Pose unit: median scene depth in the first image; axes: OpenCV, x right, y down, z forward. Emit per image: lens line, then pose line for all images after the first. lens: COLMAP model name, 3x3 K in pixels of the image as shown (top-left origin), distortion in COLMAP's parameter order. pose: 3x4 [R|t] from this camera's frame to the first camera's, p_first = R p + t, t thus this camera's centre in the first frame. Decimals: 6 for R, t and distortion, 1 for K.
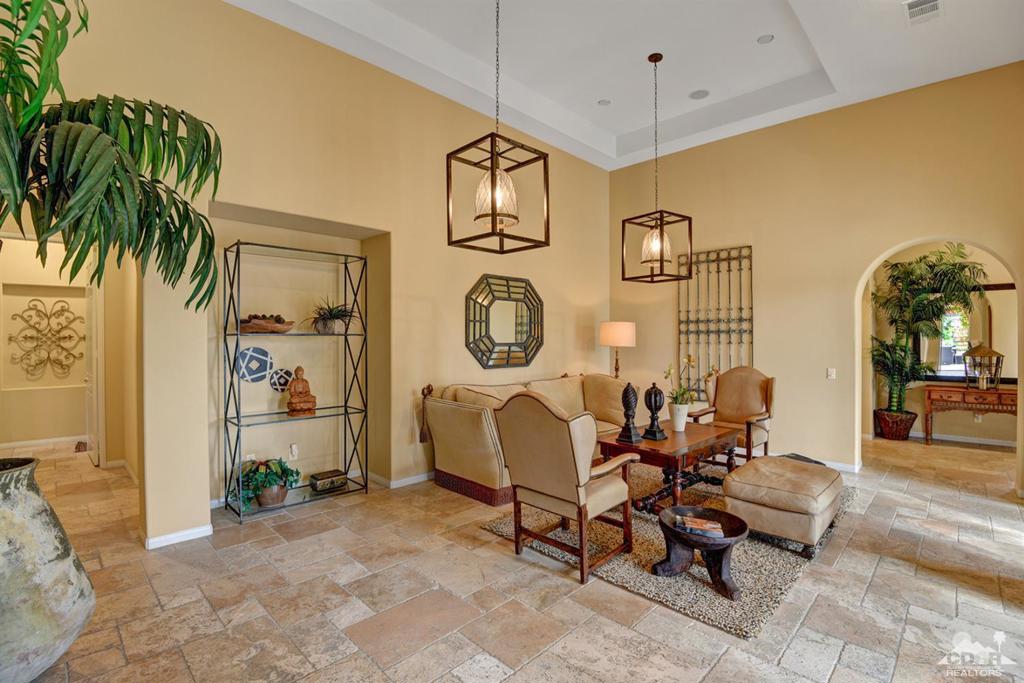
lens RADIAL K [[476.0, 0, 522.8], [0, 476.0, 341.0], [0, 0, 1]] dist [-0.019464, -0.016136]
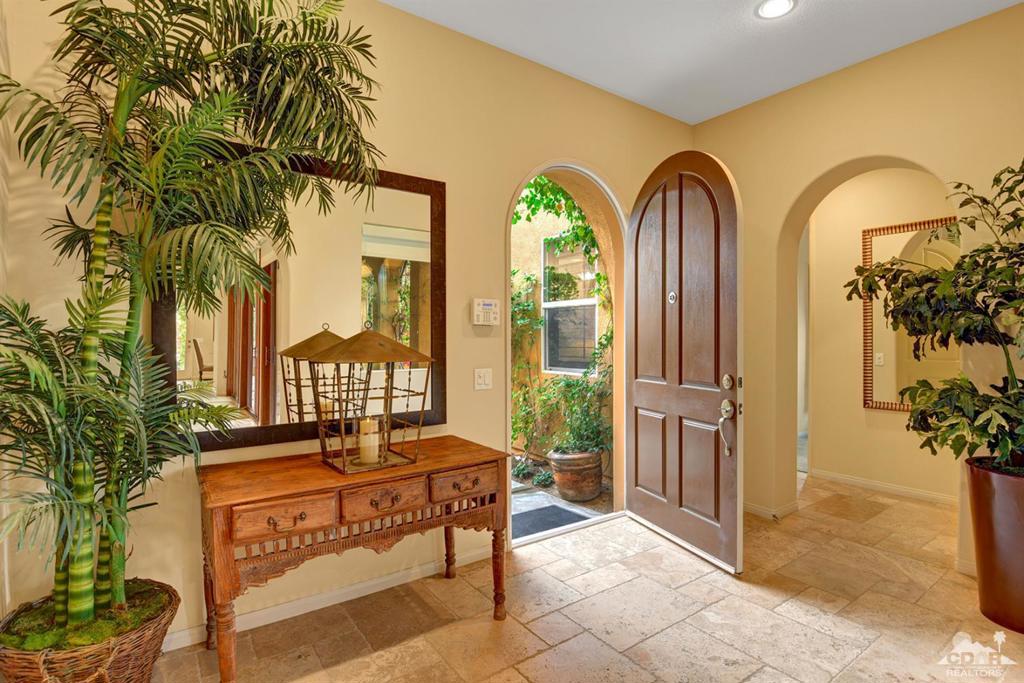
lens RADIAL K [[499.1, 0, 515.3], [0, 499.1, 338.8], [0, 0, 1]] dist [-0.023828, -0.000424]
pose [[0.170075, -0.000359, 0.985431, 0.650076], [0.003209, 0.999995, -0.000190, 0.015660], [-0.985426, 0.003194, 0.170075, 0.816071]]
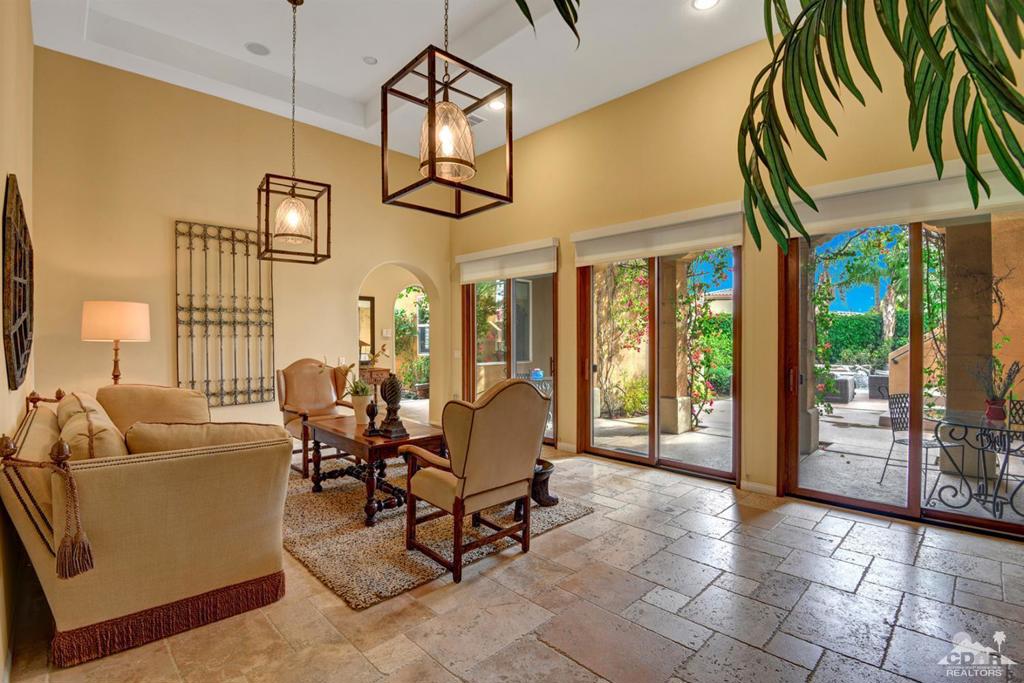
lens RADIAL K [[476.0, 0, 522.8], [0, 476.0, 341.0], [0, 0, 1]] dist [-0.019464, -0.016136]
pose [[0.002046, -0.003570, 0.999992, -0.450194], [0.005321, 0.999980, 0.003559, 0.013509], [-0.999984, 0.005314, 0.002065, 0.474065]]
